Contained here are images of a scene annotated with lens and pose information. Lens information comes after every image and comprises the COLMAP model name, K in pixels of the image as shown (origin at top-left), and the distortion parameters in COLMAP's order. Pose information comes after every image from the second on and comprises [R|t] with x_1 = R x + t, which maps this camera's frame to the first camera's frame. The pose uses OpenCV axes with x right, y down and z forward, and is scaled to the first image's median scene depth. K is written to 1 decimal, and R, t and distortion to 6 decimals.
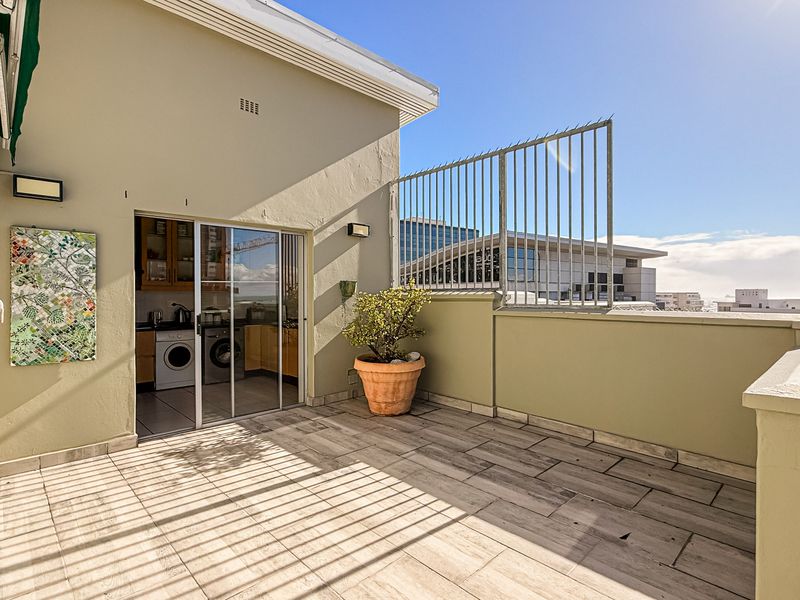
lens RADIAL K [[421.6, 0, 400.0], [0, 421.6, 300.0], [0, 0, 1]] dist [0.001891, -0.000484]
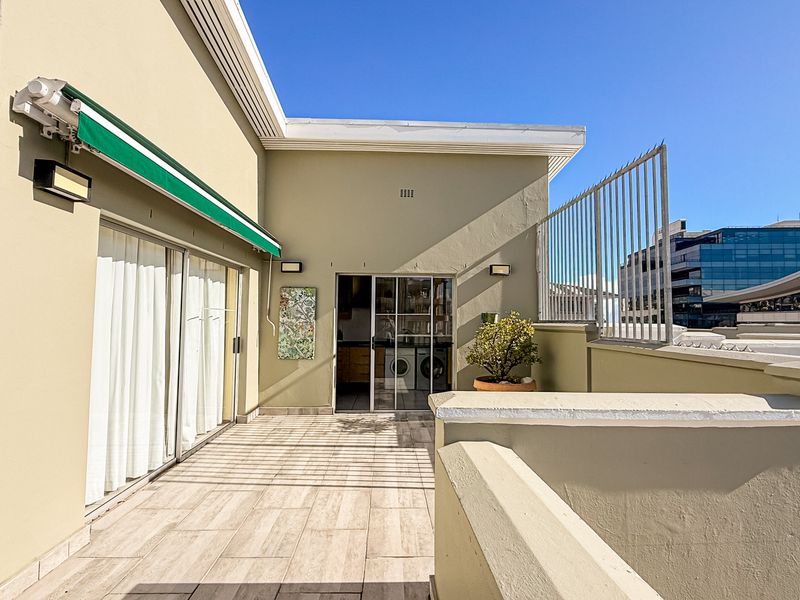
lens RADIAL K [[421.6, 0, 400.0], [0, 421.6, 300.0], [0, 0, 1]] dist [0.001891, -0.000484]
pose [[0.746720, -0.022981, -0.664742, 0.672178], [-0.020090, 0.998168, -0.057075, -0.012071], [0.664835, 0.055974, 0.744890, -0.084355]]
